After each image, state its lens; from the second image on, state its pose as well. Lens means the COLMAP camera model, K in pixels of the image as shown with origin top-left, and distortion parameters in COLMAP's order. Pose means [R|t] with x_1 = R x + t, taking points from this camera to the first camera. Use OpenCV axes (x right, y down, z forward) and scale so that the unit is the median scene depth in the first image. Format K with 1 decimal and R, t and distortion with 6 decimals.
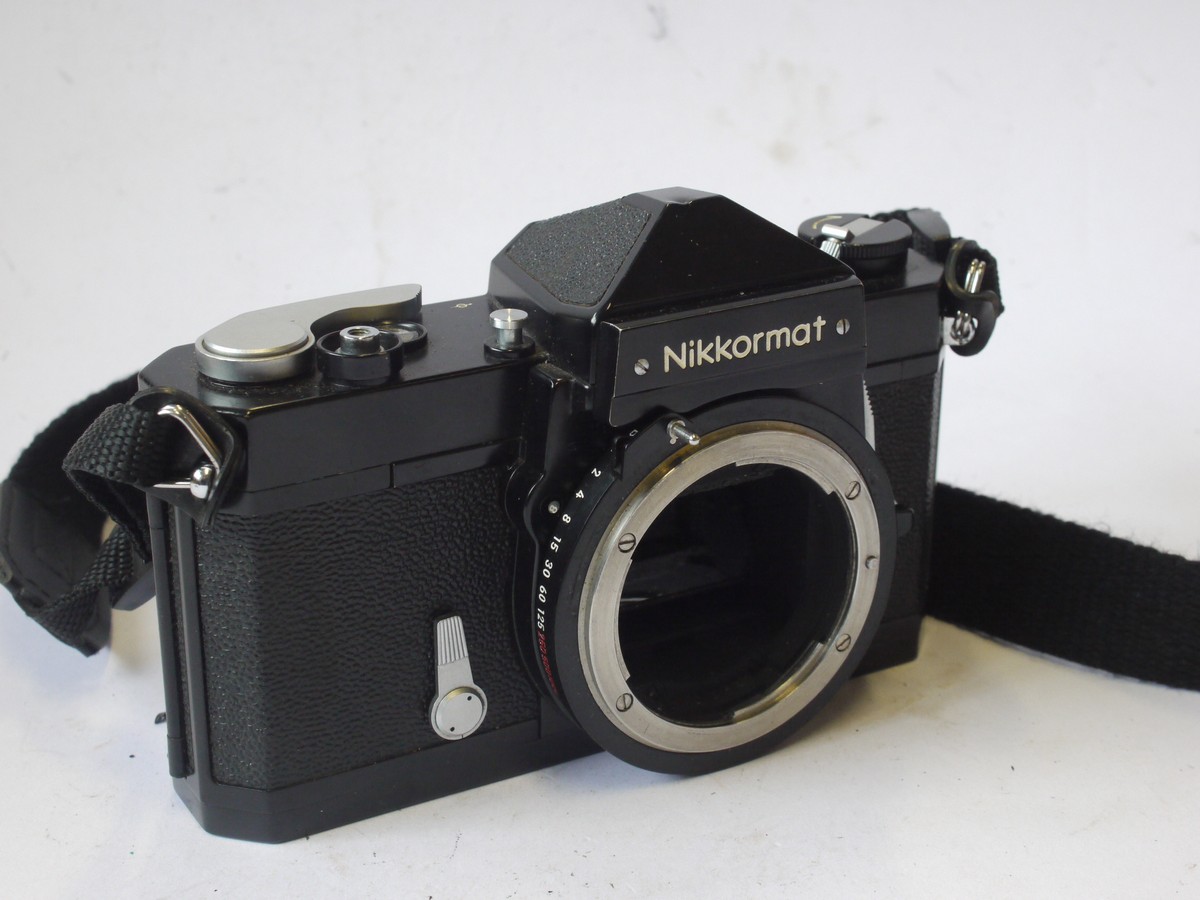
lens RADIAL K [[2110.9, 0, 598.0], [0, 2110.9, 448.9], [0, 0, 1]] dist [-0.004866, 0.000000]
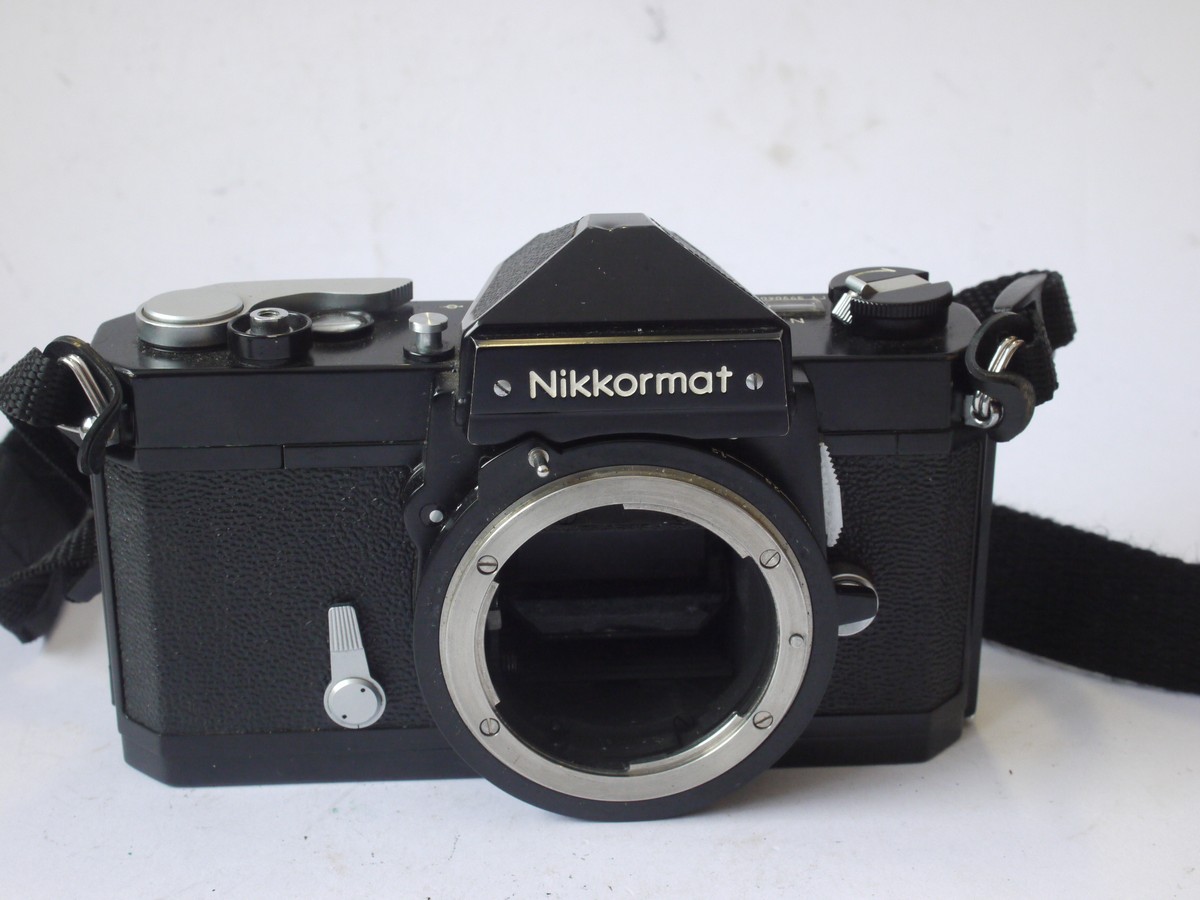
lens RADIAL K [[2110.9, 0, 597.4], [0, 2110.9, 454.8], [0, 0, 1]] dist [-0.004866, 0.000000]
pose [[0.894789, 0.163200, -0.415594, 0.449843], [-0.163132, 0.985949, 0.035945, -0.048607], [0.415620, 0.035633, 0.908840, 0.126766]]
